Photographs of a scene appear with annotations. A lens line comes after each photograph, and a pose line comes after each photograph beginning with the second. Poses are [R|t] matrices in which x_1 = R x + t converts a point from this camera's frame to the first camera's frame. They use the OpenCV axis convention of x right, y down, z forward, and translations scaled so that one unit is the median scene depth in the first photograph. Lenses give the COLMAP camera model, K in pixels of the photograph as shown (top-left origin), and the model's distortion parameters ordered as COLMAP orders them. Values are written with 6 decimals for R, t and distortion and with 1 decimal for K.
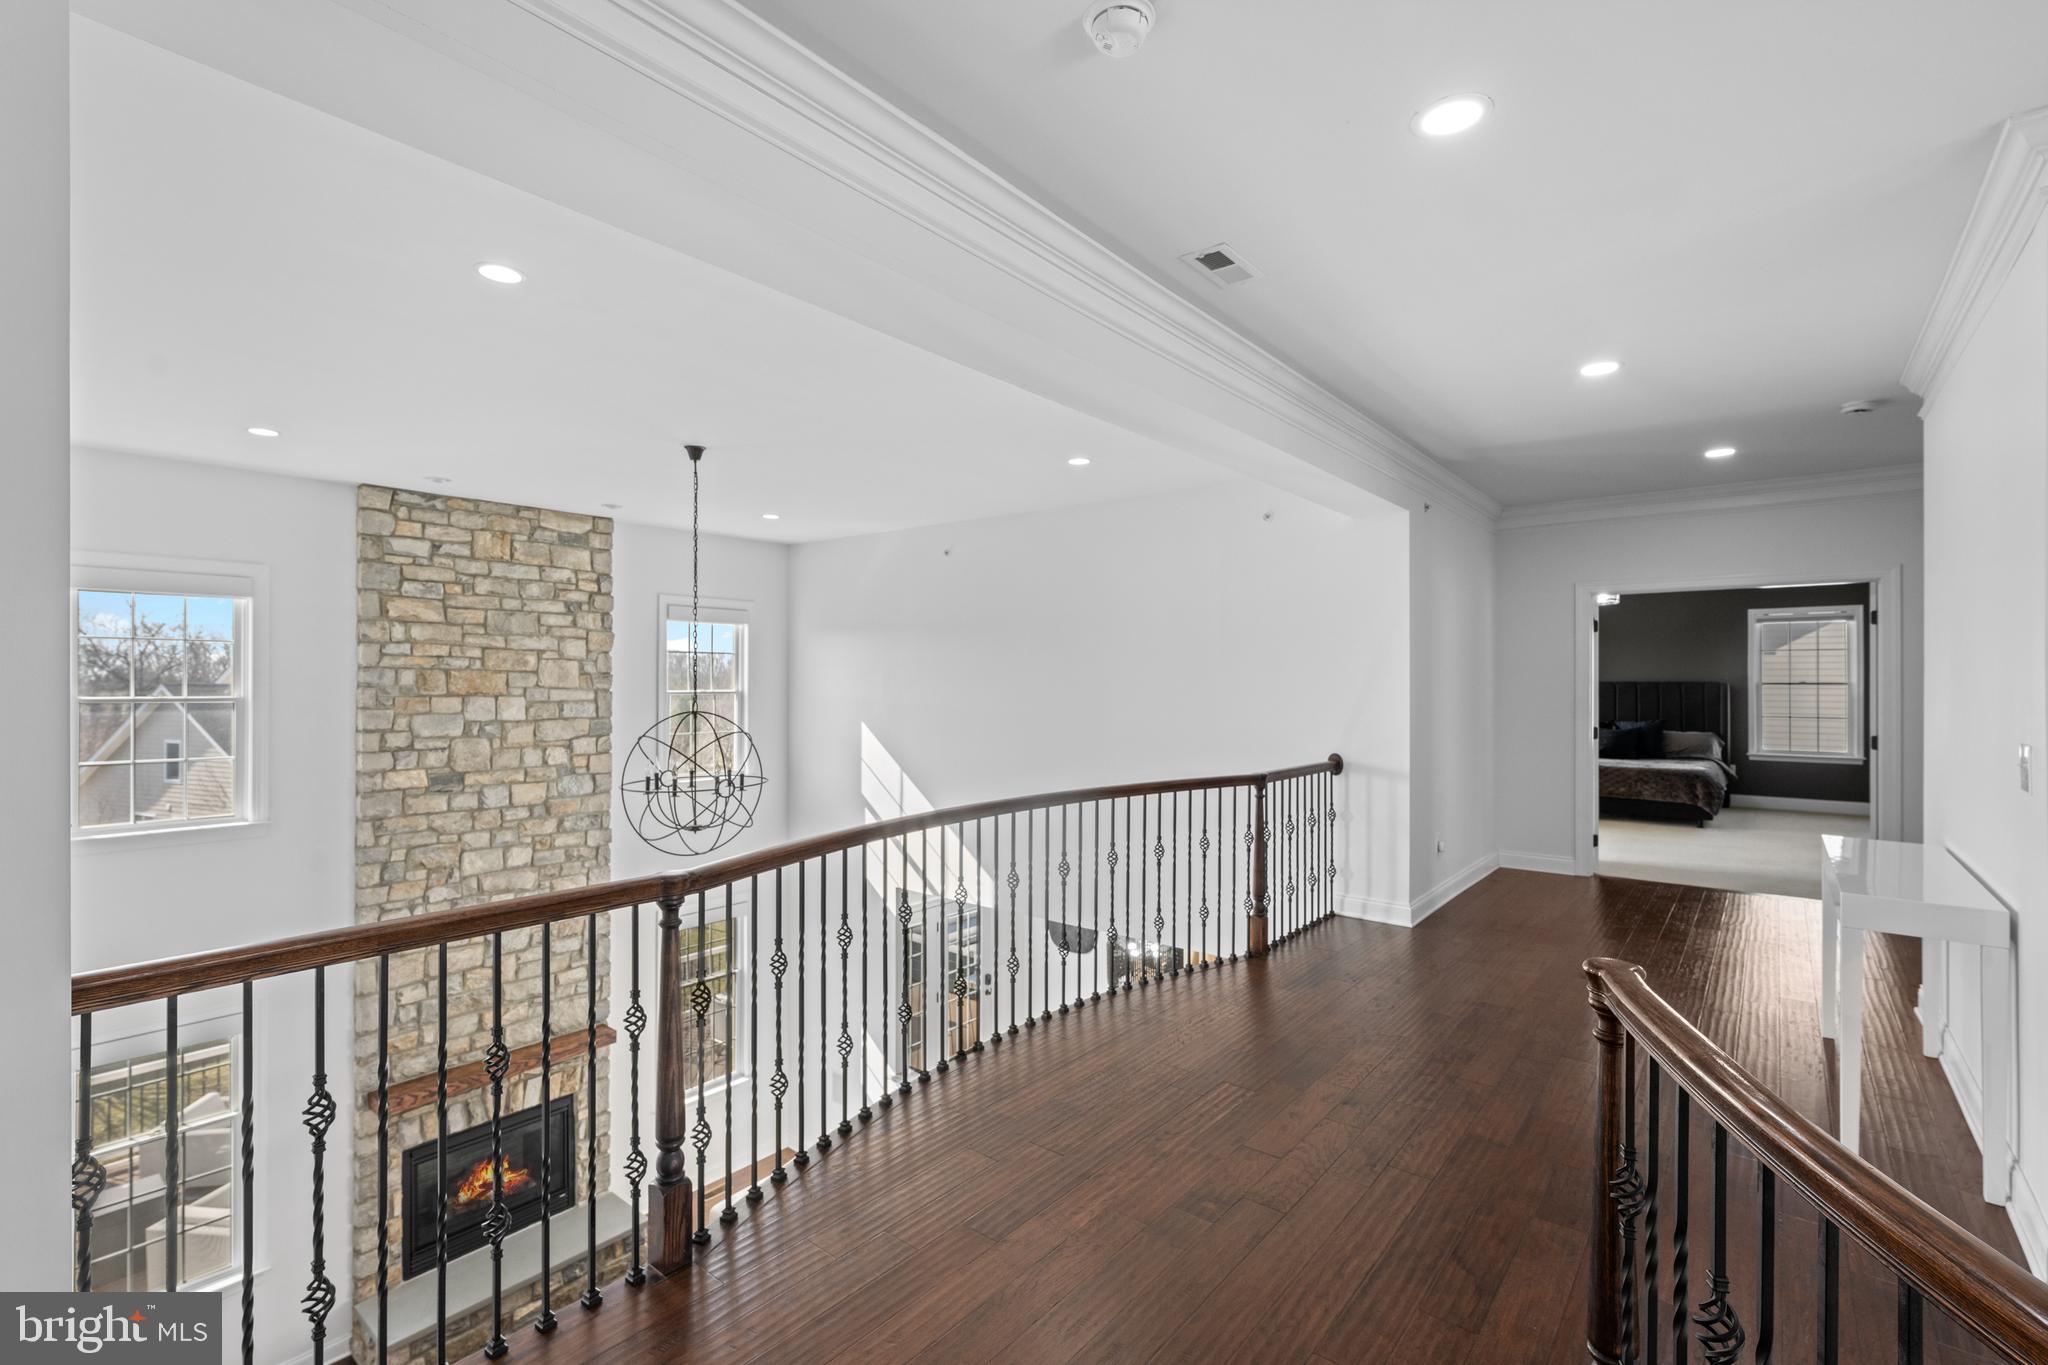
lens RADIAL K [[945.0, 0, 1060.8], [0, 945.0, 671.8], [0, 0, 1]] dist [-0.002366, 0.000039]
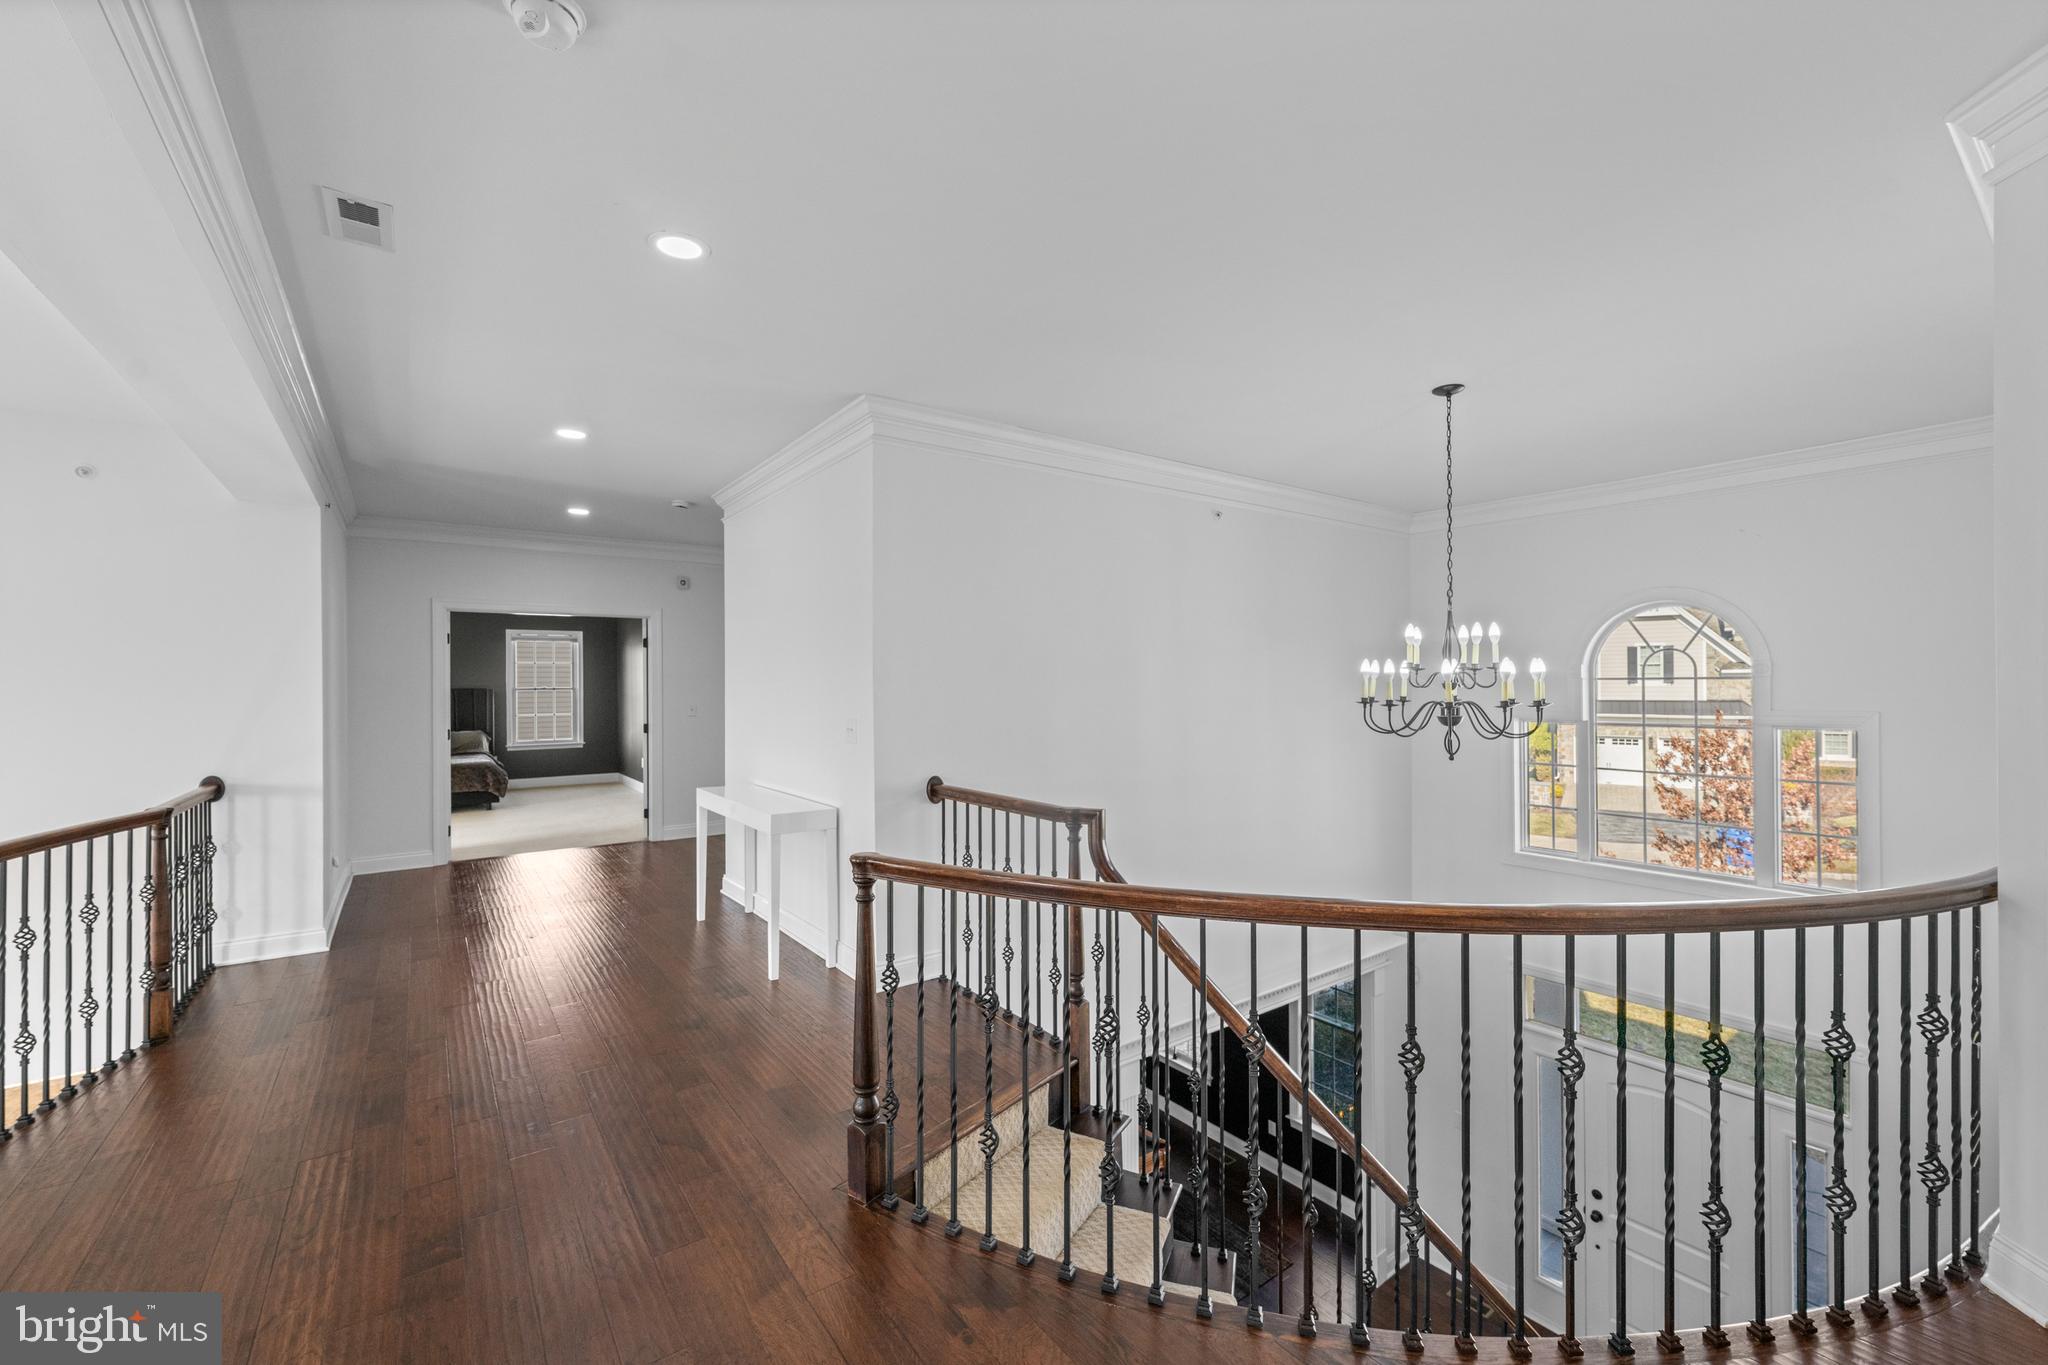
lens RADIAL K [[819.3, 0, 1029.5], [0, 819.3, 692.3], [0, 0, 1]] dist [0.000865, -0.000333]
pose [[0.256552, -0.012353, 0.966451, -0.237786], [-0.003425, 0.999900, 0.013690, -0.001176], [-0.966524, -0.006823, 0.256484, 0.111949]]
